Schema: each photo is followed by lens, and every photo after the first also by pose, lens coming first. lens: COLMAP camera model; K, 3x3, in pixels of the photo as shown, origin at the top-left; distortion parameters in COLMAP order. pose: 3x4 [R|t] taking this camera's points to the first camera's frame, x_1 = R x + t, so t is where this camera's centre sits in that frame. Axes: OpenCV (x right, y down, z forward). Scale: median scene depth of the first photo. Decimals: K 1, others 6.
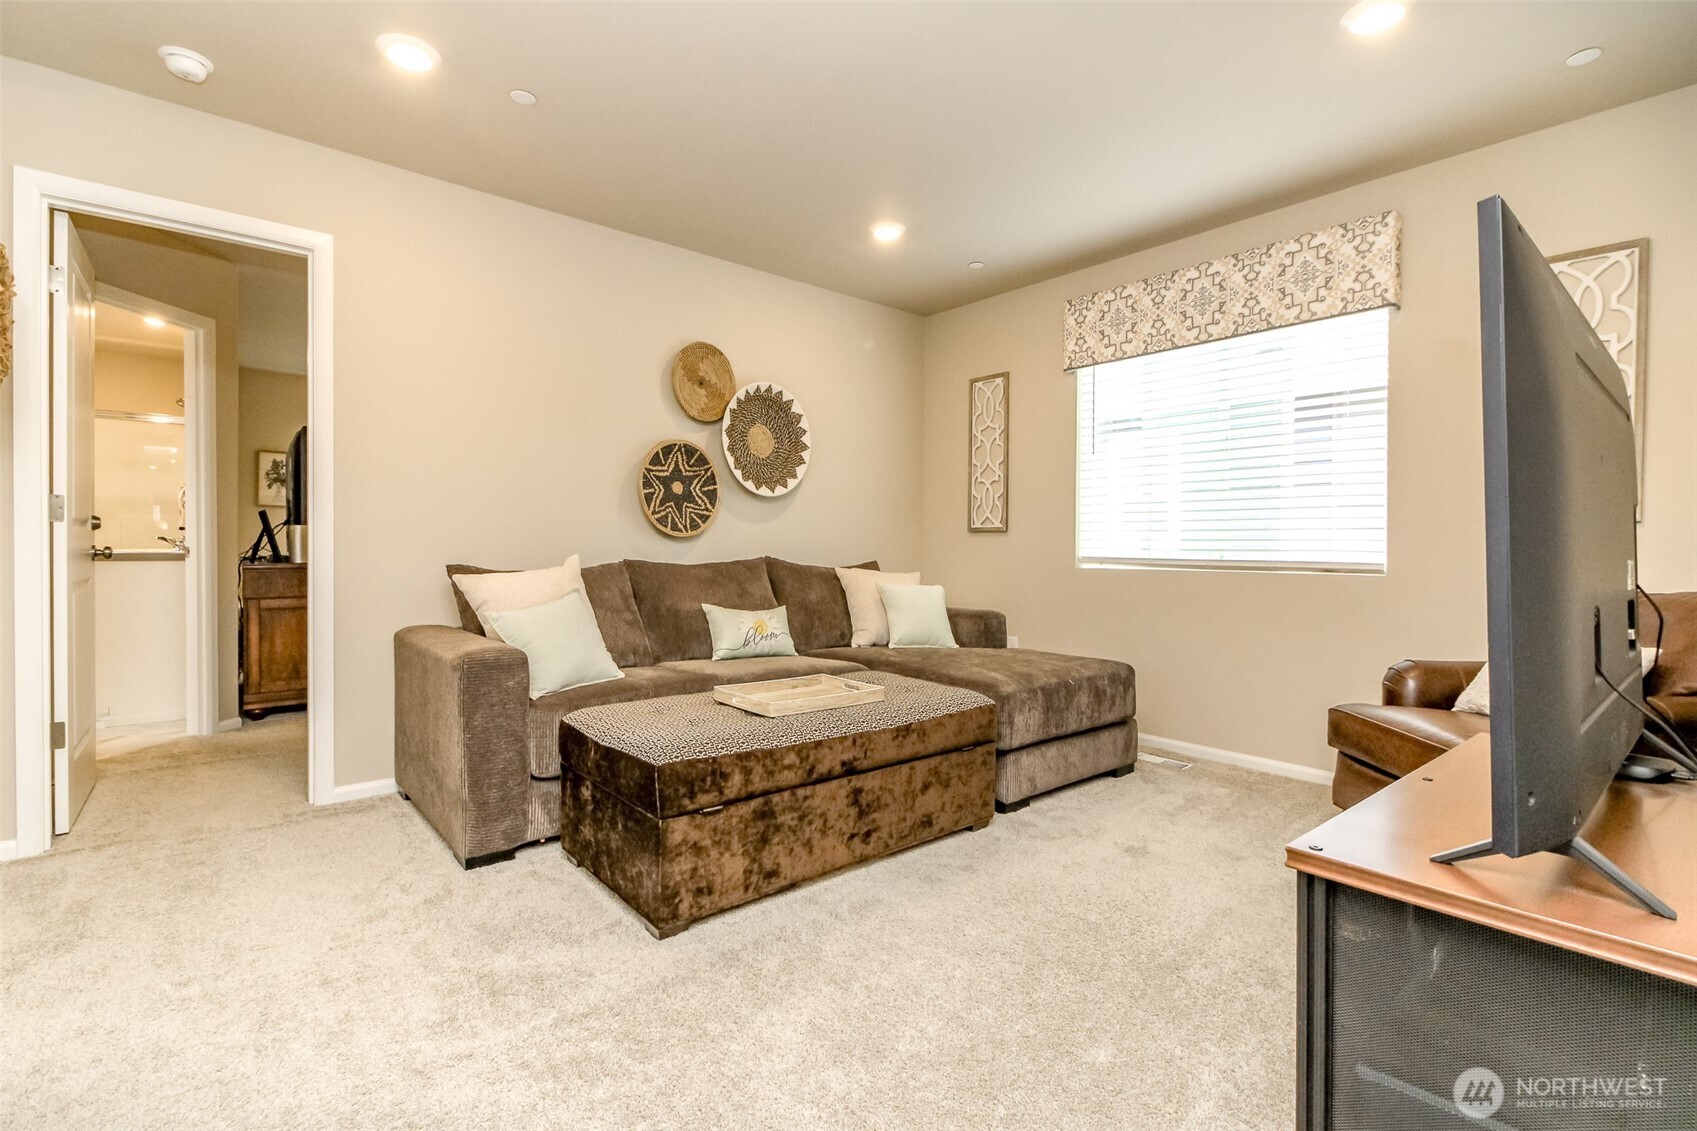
lens RADIAL K [[774.7, 0, 845.2], [0, 774.7, 555.5], [0, 0, 1]] dist [-0.001886, -0.000666]
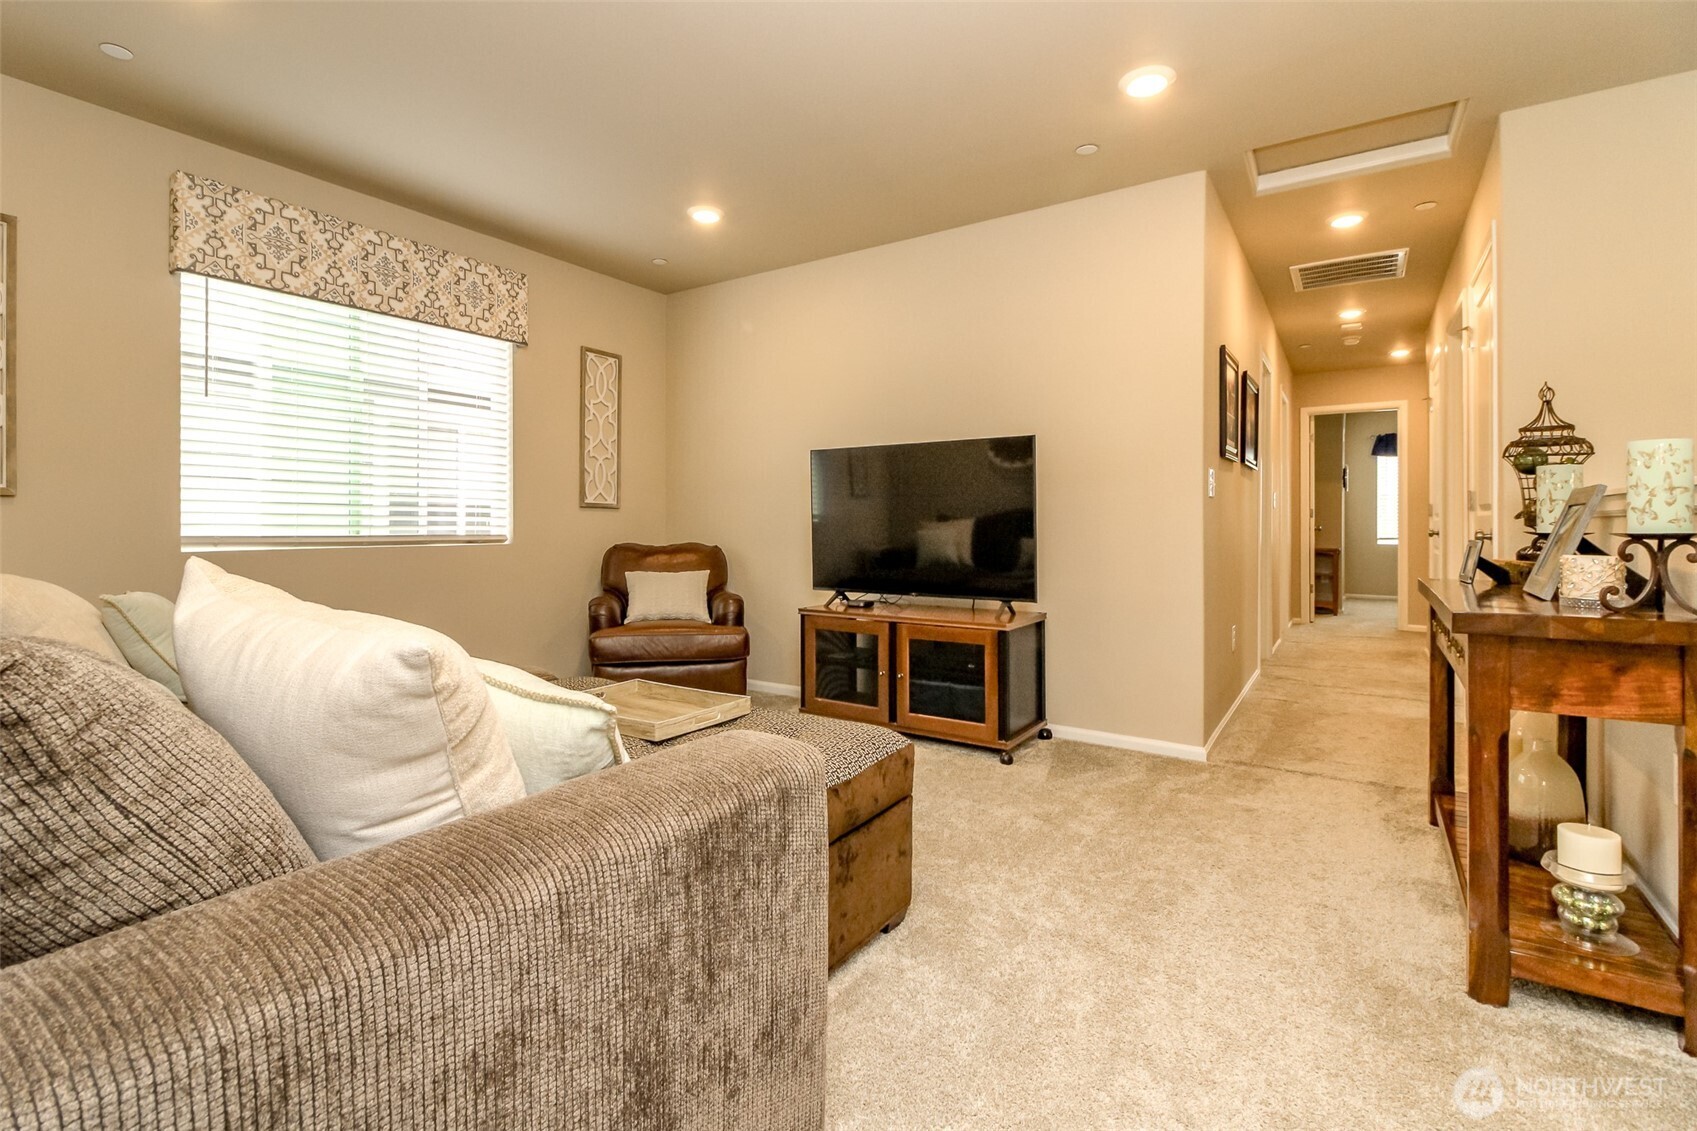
lens RADIAL K [[774.7, 0, 806.4], [0, 774.7, 525.2], [0, 0, 1]] dist [-0.001886, -0.000666]
pose [[-0.242507, -0.003532, 0.970143, -0.678843], [0.008885, 0.999943, 0.005861, -0.009647], [-0.970109, 0.010041, -0.242462, 0.794968]]
